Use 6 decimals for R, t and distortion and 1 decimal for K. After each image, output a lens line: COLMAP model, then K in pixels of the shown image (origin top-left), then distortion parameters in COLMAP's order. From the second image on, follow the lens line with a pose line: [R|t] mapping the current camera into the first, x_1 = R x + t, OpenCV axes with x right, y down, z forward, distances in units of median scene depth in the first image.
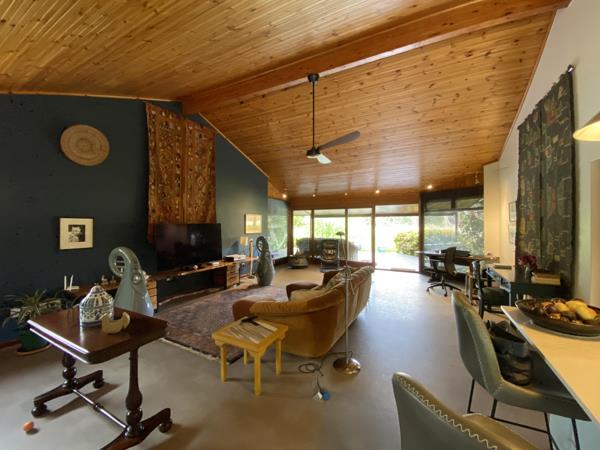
lens RADIAL K [[246.2, 0, 300.0], [0, 246.2, 225.0], [0, 0, 1]] dist [0.000583, -0.013212]
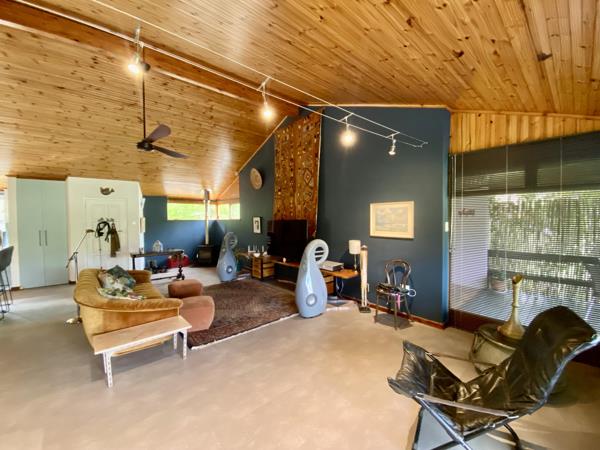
lens RADIAL K [[246.2, 0, 300.0], [0, 246.2, 225.0], [0, 0, 1]] dist [0.000583, -0.013212]
pose [[-0.357148, 0.032669, -0.933476, 0.241128], [0.006085, 0.999448, 0.032650, -0.009017], [0.934028, 0.005981, -0.357150, 0.622195]]
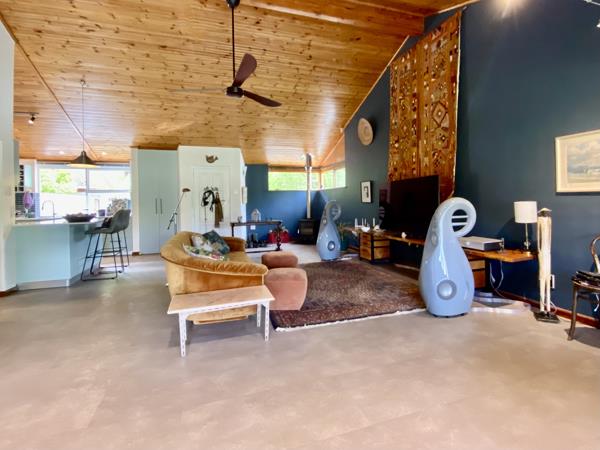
lens RADIAL K [[291.6, 0, 301.9], [0, 291.6, 201.5], [0, 0, 1]] dist [0.049076, -0.052129]
pose [[-0.698496, 0.015518, -0.715445, 0.200405], [0.014654, 0.999865, 0.007380, 0.022864], [0.715463, -0.005330, -0.698630, 0.608622]]
